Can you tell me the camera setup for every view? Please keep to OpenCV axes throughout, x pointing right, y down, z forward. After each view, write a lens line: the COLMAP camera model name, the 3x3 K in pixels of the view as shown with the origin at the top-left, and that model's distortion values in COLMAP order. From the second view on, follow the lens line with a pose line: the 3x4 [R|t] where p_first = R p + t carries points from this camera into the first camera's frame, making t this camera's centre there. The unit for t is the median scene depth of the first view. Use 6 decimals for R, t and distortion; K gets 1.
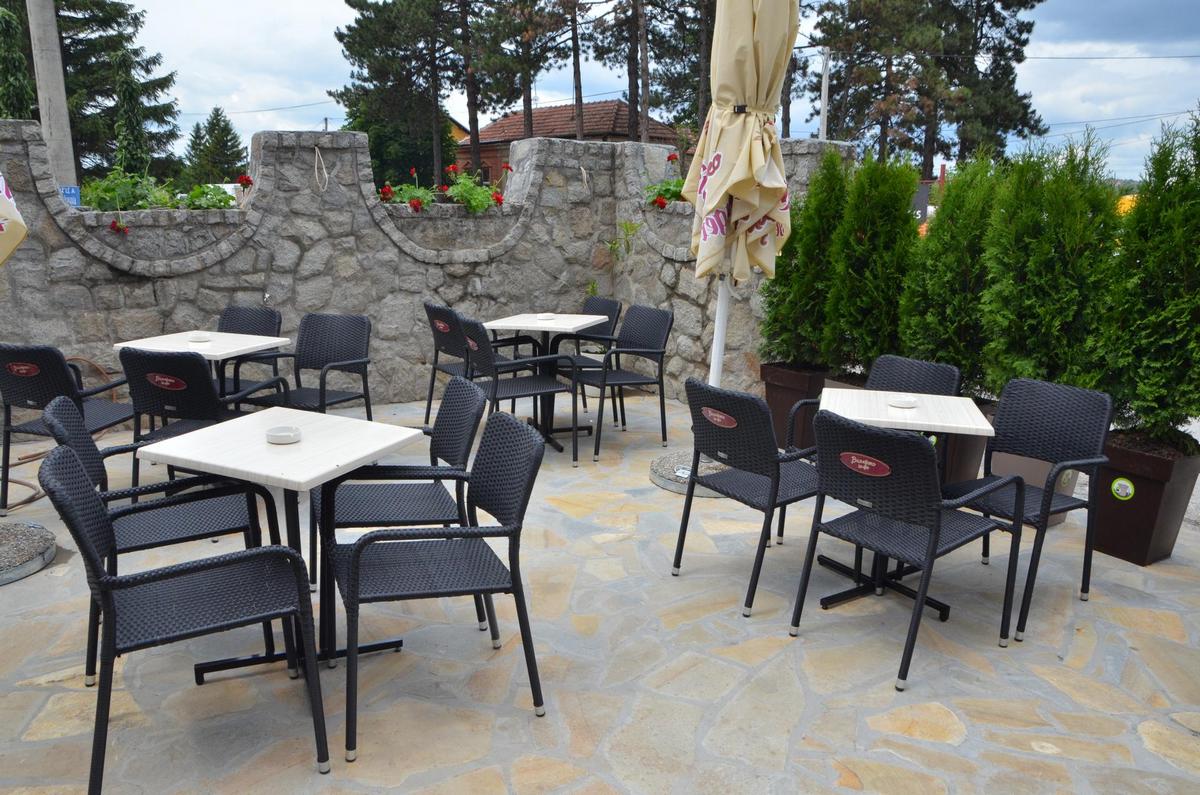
lens RADIAL K [[889.0, 0, 592.4], [0, 889.0, 393.0], [0, 0, 1]] dist [-0.126544, 0.112993]
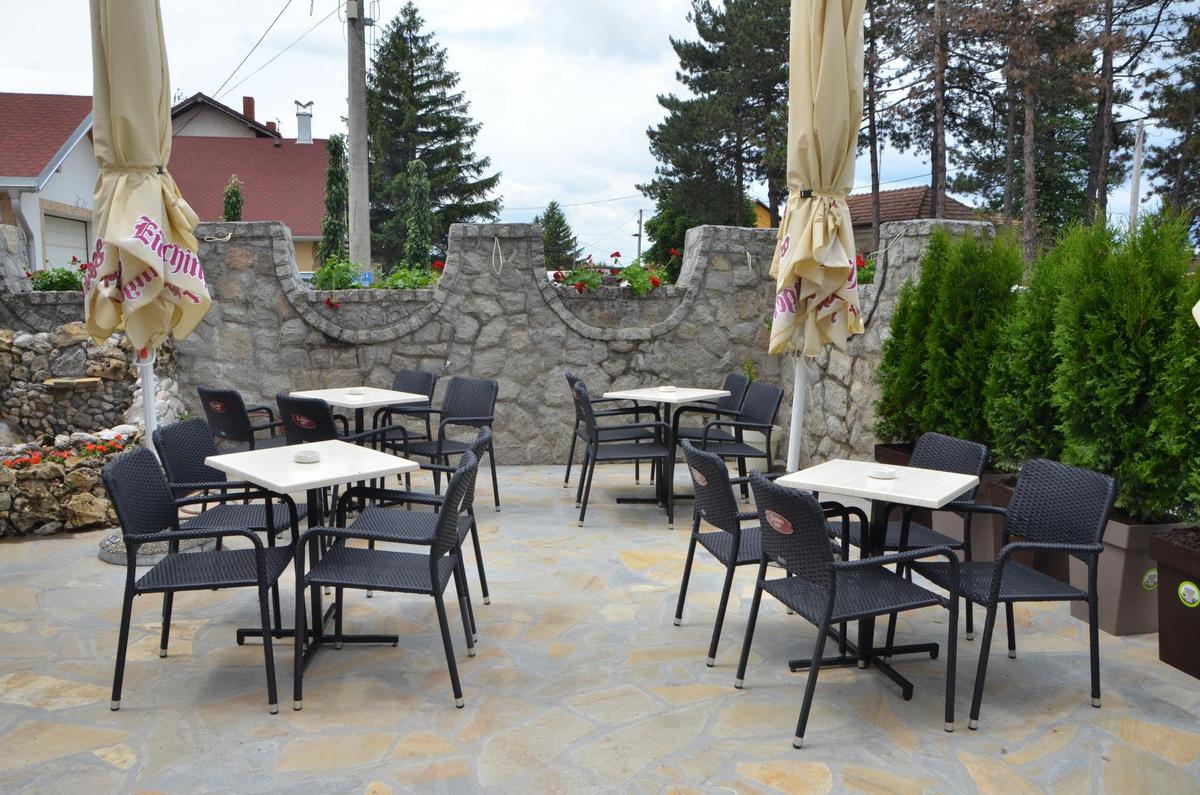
lens RADIAL K [[889.0, 0, 593.7], [0, 889.0, 399.2], [0, 0, 1]] dist [-0.126544, 0.112993]
pose [[0.937075, 0.039190, -0.346922, 0.223060], [-0.070452, 0.994464, -0.077960, 0.015687], [0.341946, 0.097496, 0.934648, -0.035164]]
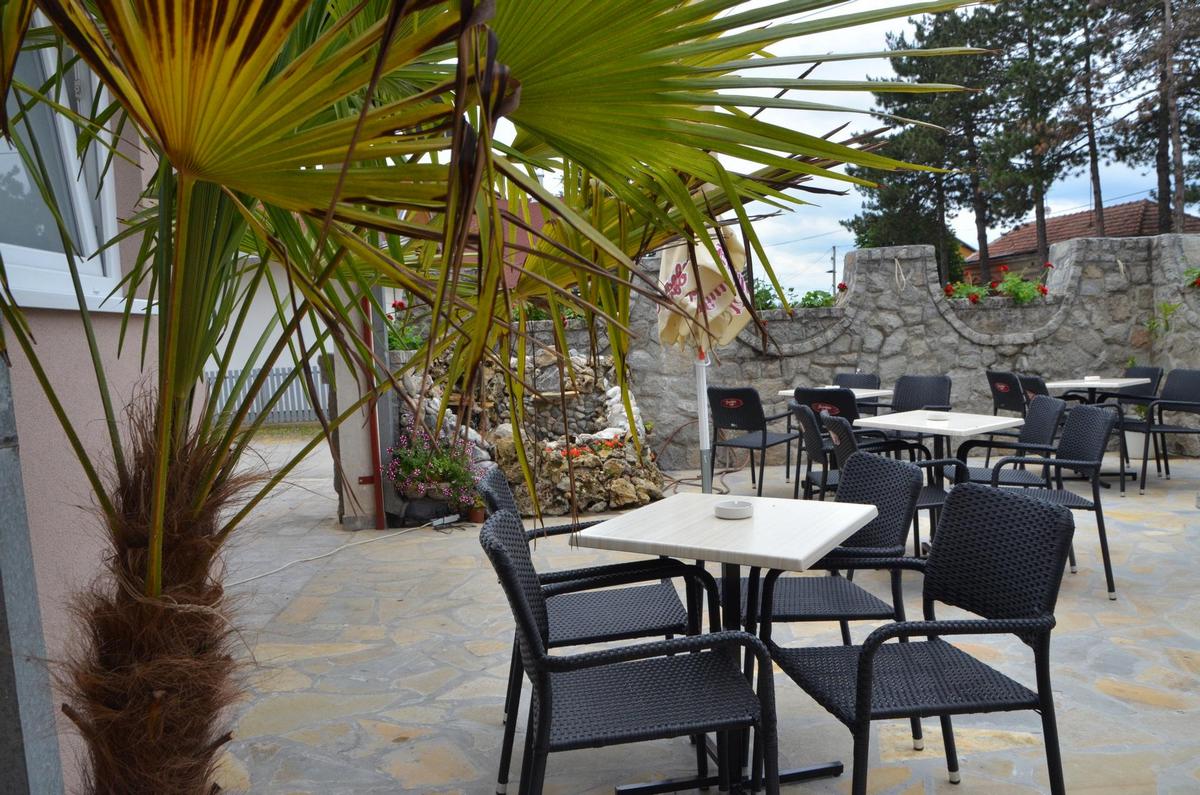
lens RADIAL K [[889.0, 0, 597.7], [0, 889.0, 385.7], [0, 0, 1]] dist [-0.126544, 0.112993]
pose [[0.856483, -0.021249, -0.515738, -0.021682], [-0.055268, 0.989633, -0.132557, 0.111994], [0.513208, 0.142037, 0.846430, -0.335946]]
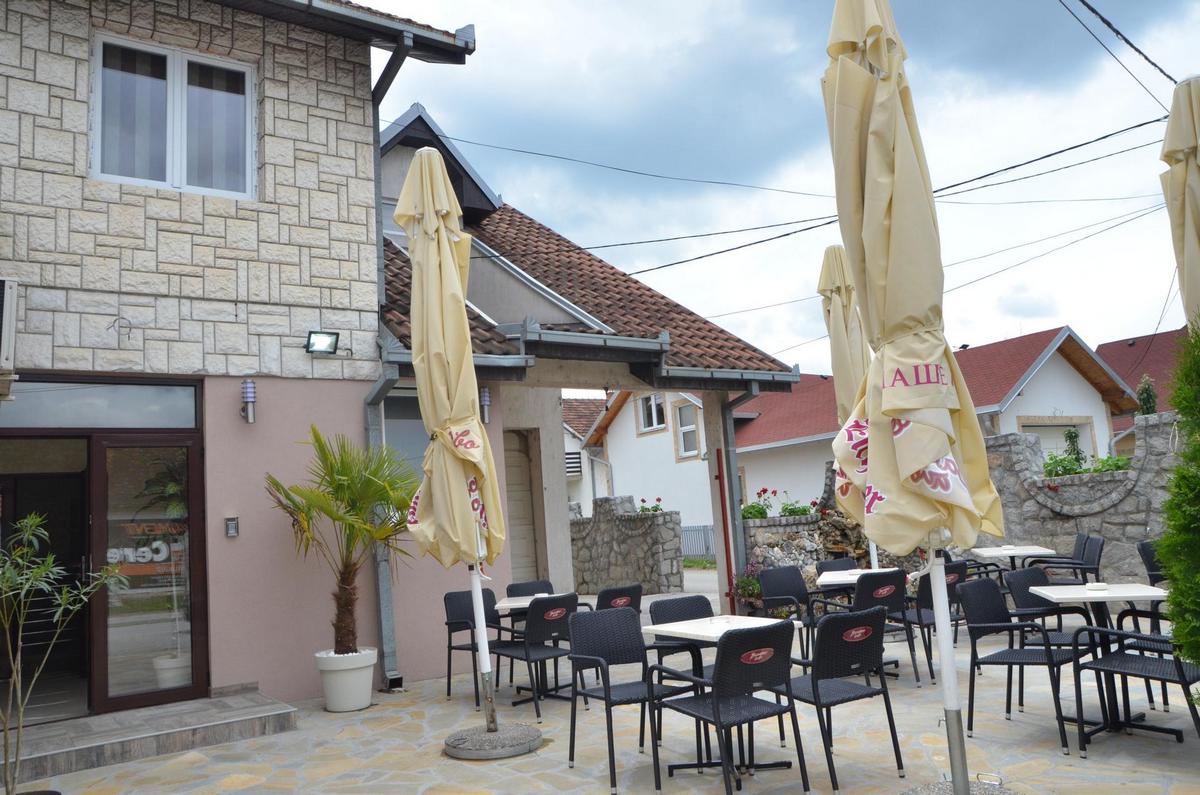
lens RADIAL K [[889.0, 0, 602.9], [0, 889.0, 391.9], [0, 0, 1]] dist [-0.126544, 0.112993]
pose [[0.034938, -0.157282, -0.986936, 1.021561], [-0.142509, 0.976663, -0.160689, 0.022979], [0.989177, 0.146261, 0.011708, 0.069340]]
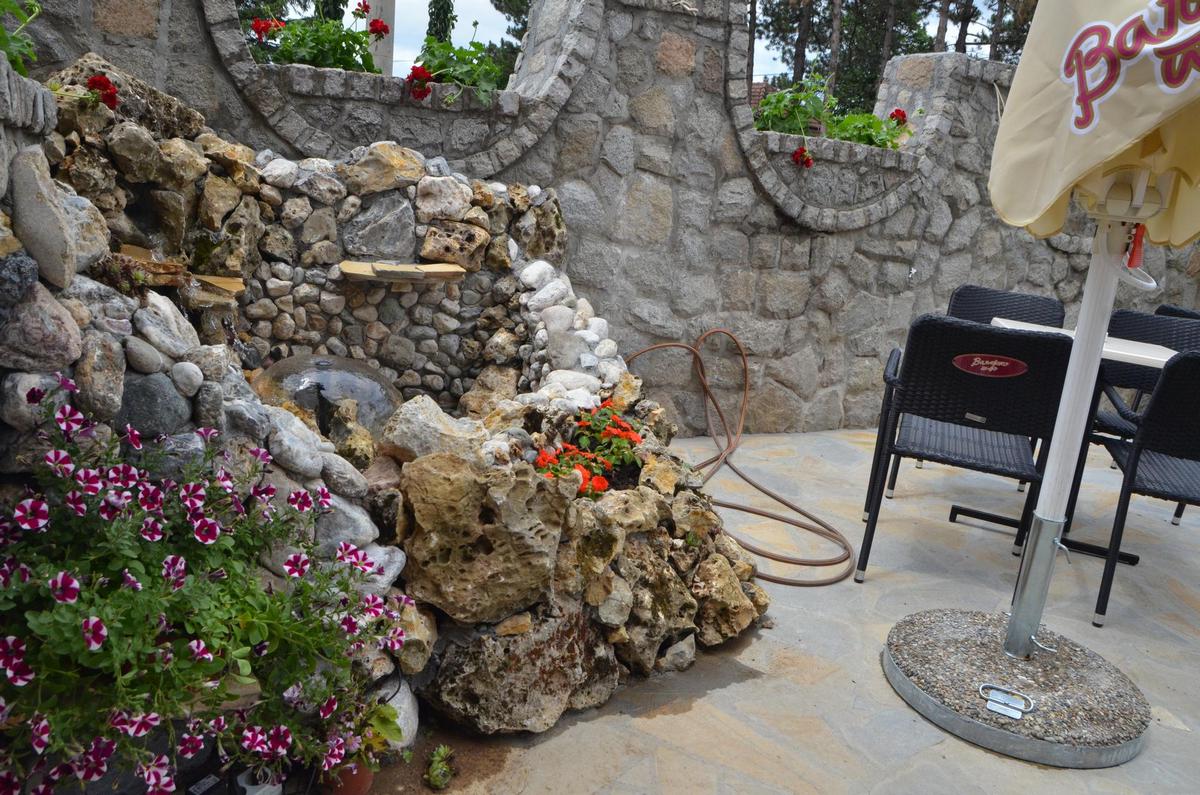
lens RADIAL K [[889.0, 0, 591.8], [0, 889.0, 398.7], [0, 0, 1]] dist [-0.126544, 0.112993]
pose [[0.993845, 0.101372, -0.044675, -0.605697], [-0.100191, 0.994576, 0.027932, 0.005377], [0.047264, -0.023284, 0.998611, 0.229650]]
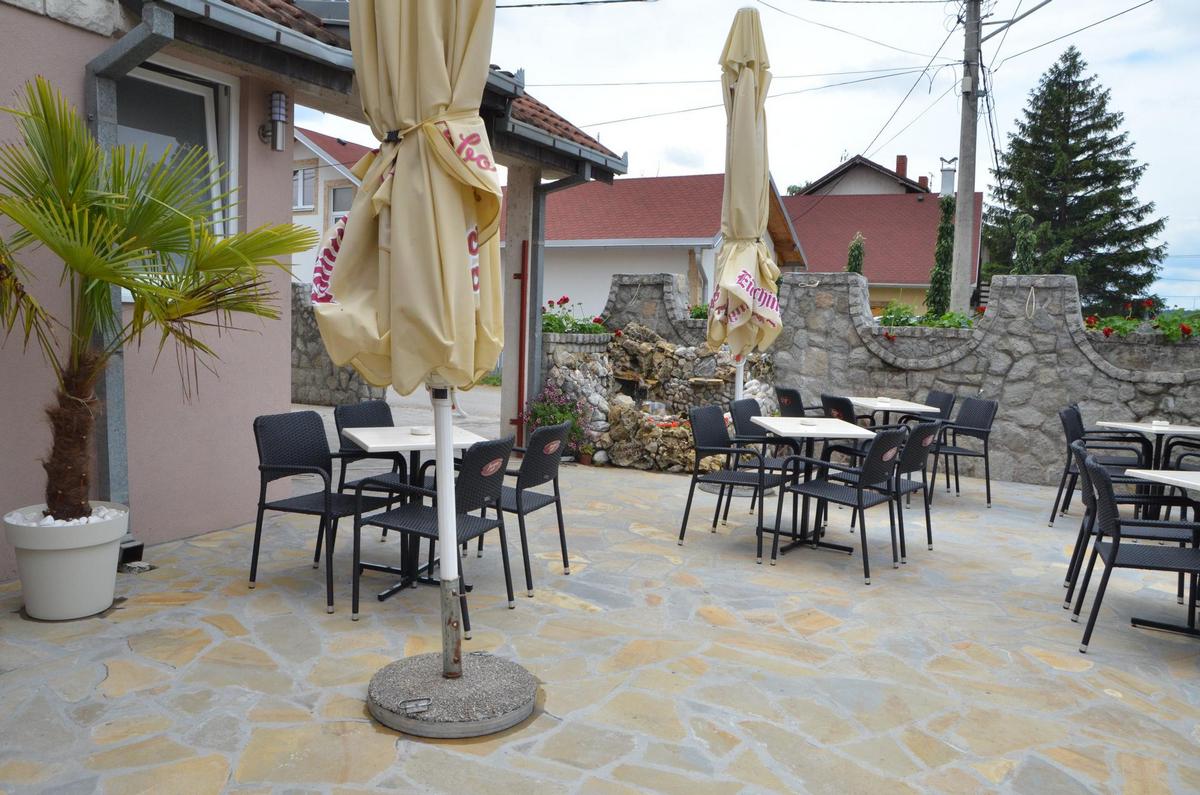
lens RADIAL K [[889.0, 0, 599.6], [0, 889.0, 391.1], [0, 0, 1]] dist [-0.126544, 0.112993]
pose [[0.484588, 0.077273, -0.871322, 0.549365], [-0.217255, 0.975512, -0.034314, 0.070640], [0.847334, 0.205927, 0.489510, -0.202383]]
